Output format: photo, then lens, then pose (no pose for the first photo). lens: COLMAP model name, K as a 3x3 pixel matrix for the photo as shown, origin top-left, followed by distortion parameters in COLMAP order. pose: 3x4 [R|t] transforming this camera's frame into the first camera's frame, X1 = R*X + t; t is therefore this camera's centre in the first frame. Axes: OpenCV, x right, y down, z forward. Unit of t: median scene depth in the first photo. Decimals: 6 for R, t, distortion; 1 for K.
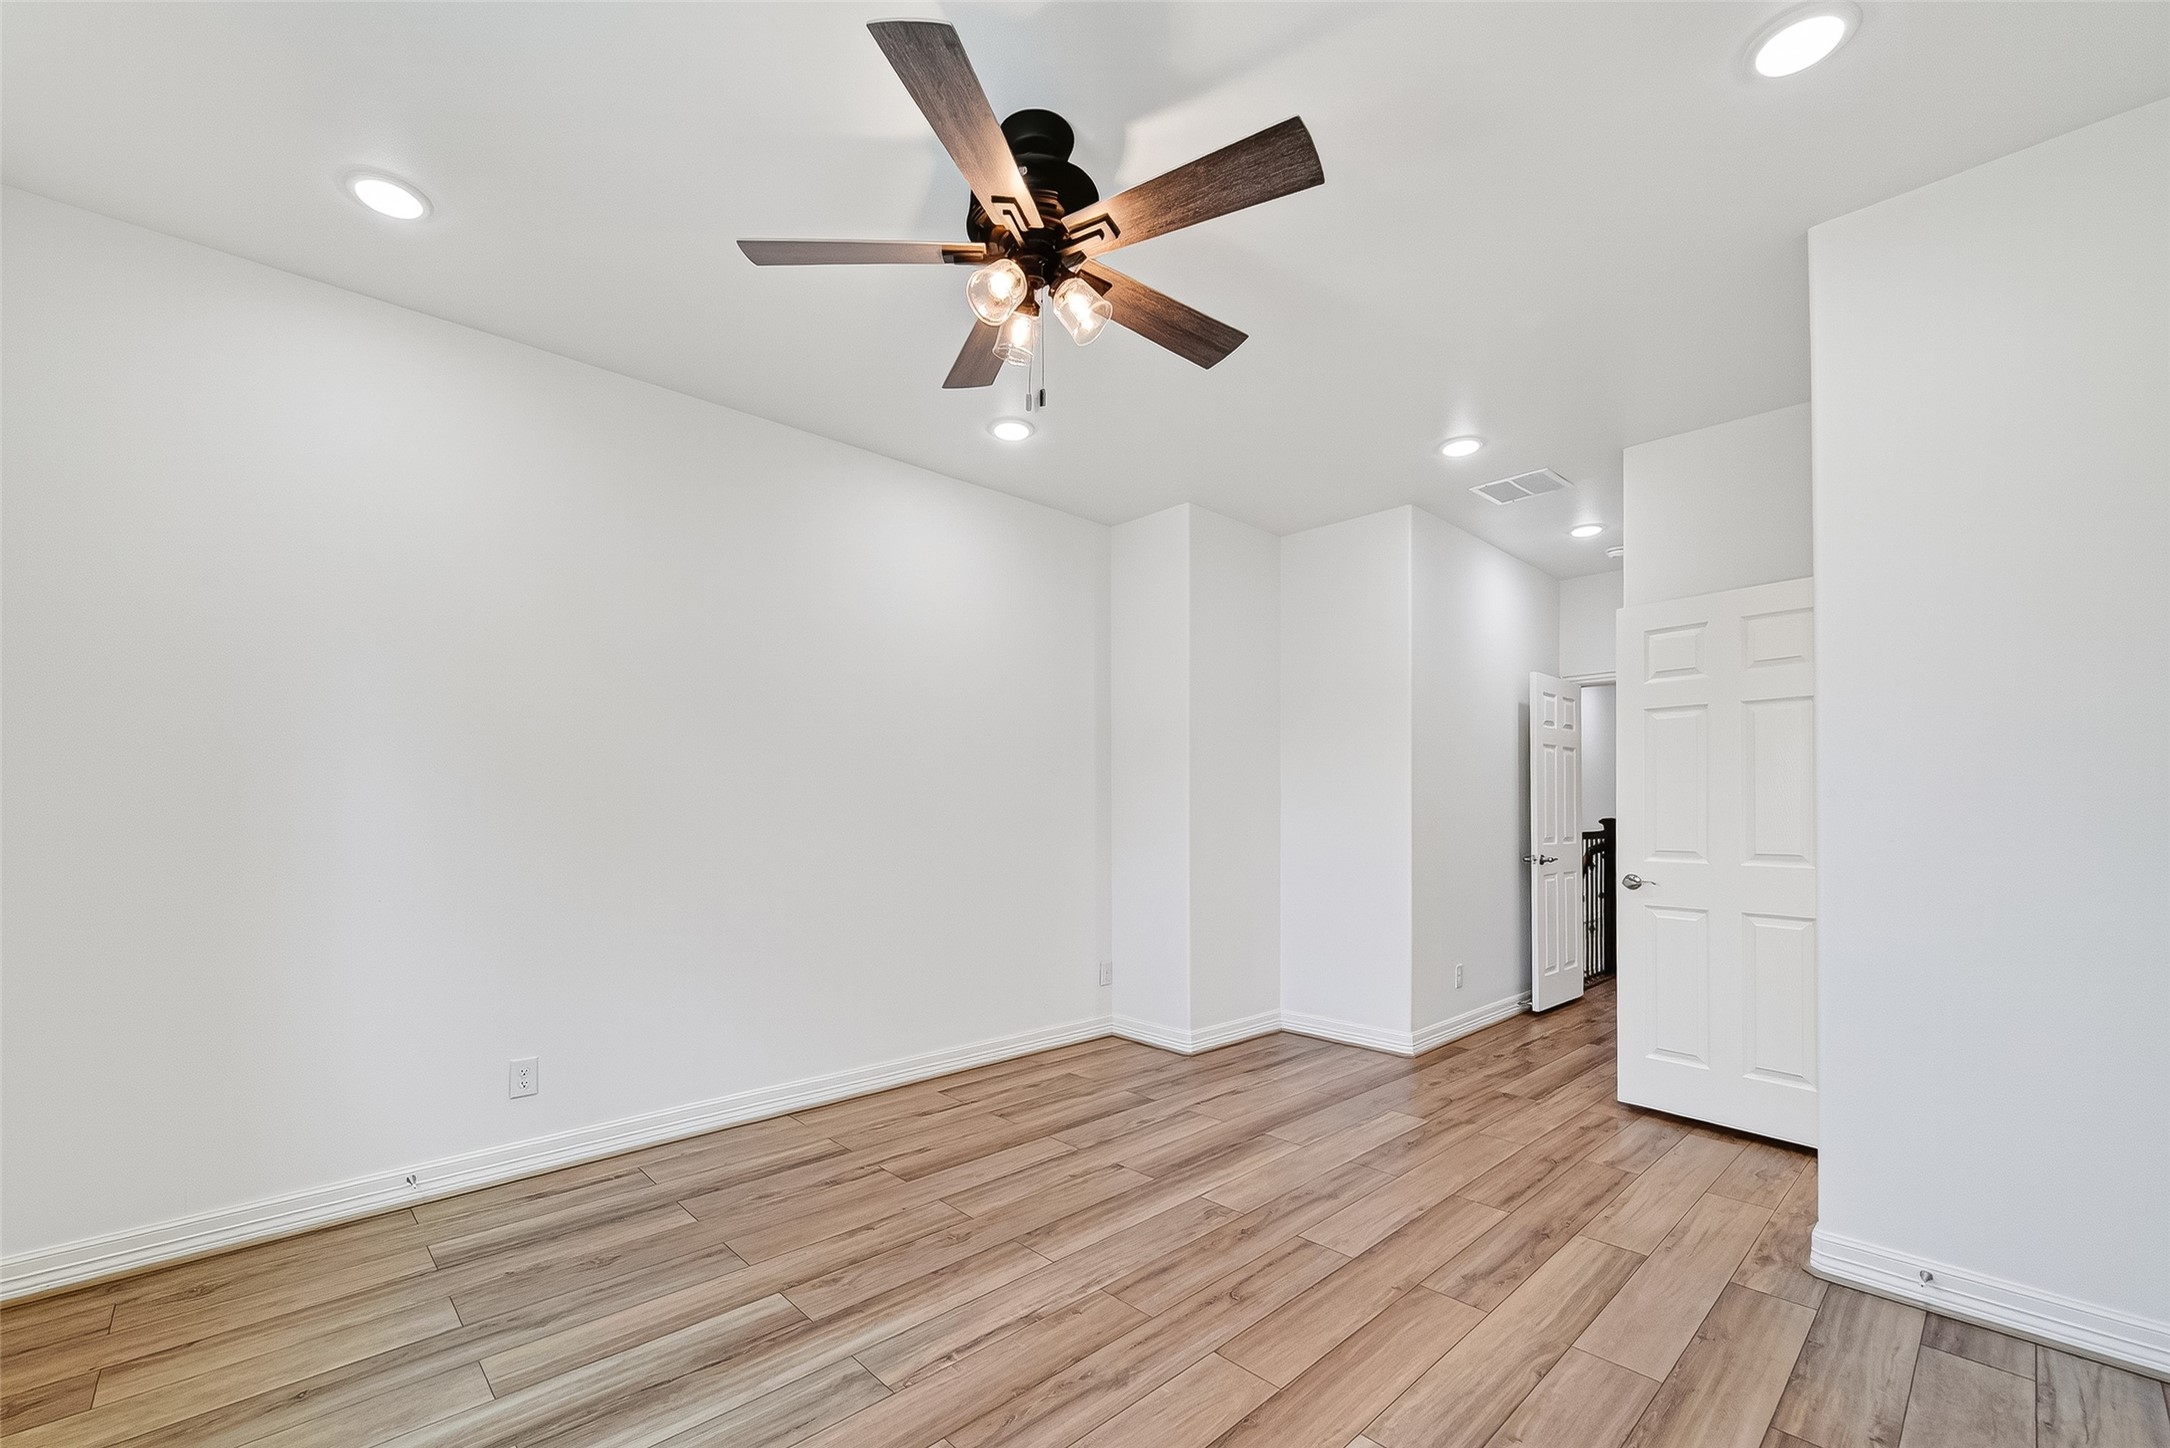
lens RADIAL K [[910.3, 0, 1081.1], [0, 910.3, 804.1], [0, 0, 1]] dist [0.014150, 0.000223]
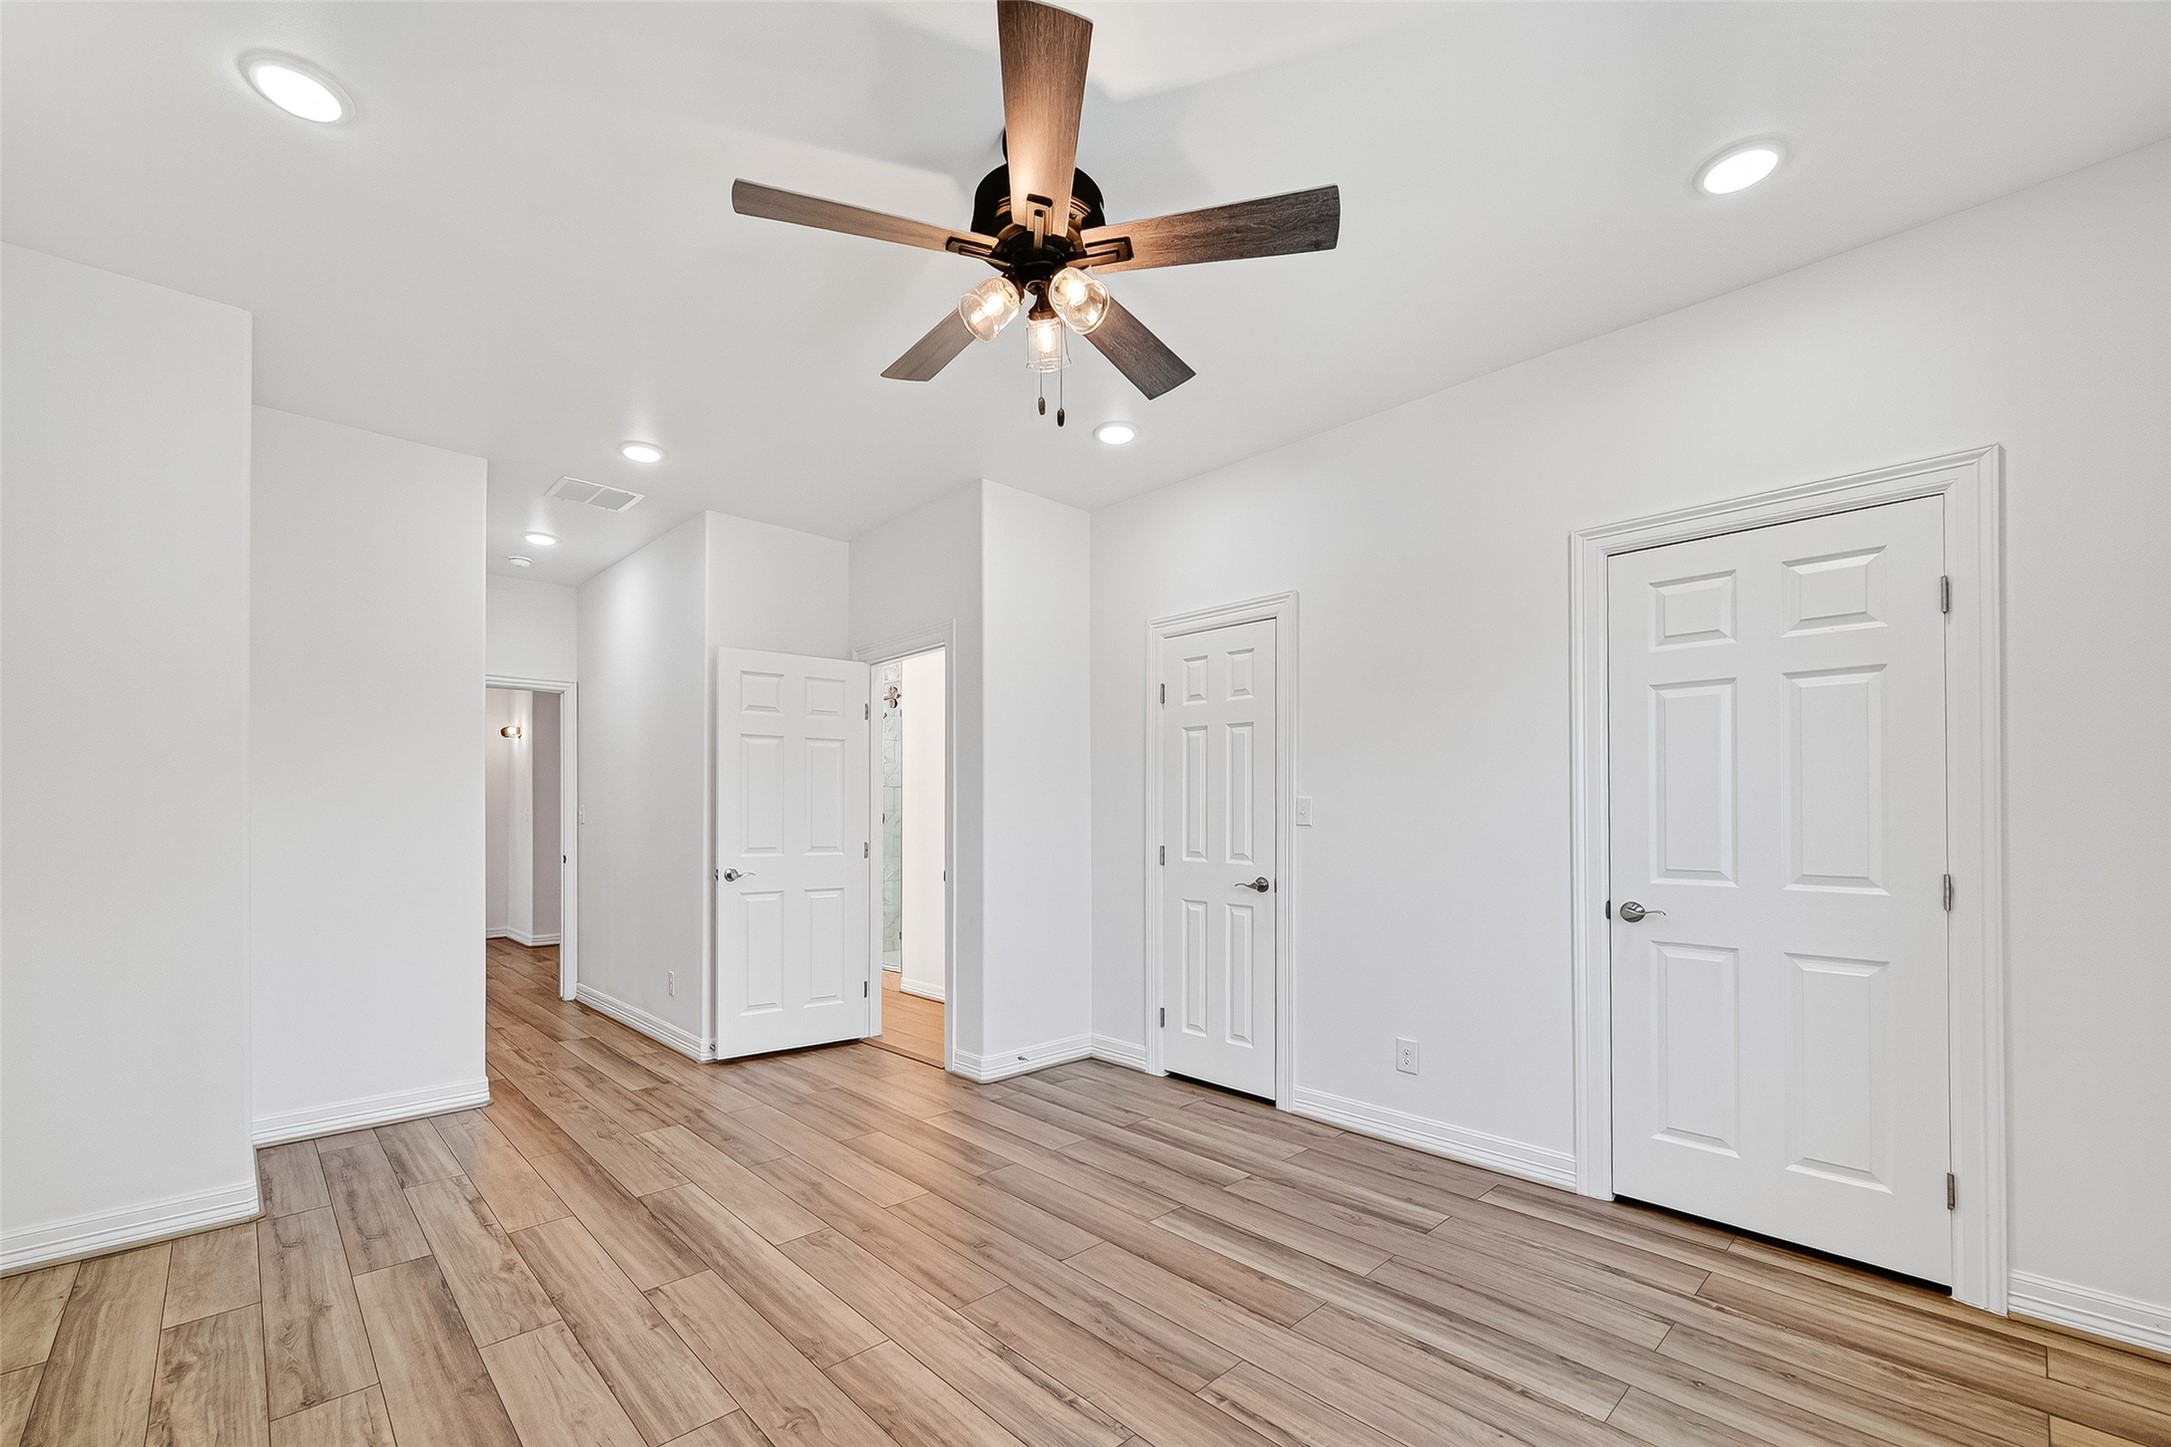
lens RADIAL K [[878.1, 0, 1084.3], [0, 878.1, 803.9], [0, 0, 1]] dist [0.001939, 0.000163]
pose [[-0.004337, 0.015100, 0.999877, -0.750428], [-0.008852, 0.999846, -0.015137, 0.006571], [-0.999951, -0.008917, -0.004203, 0.714189]]
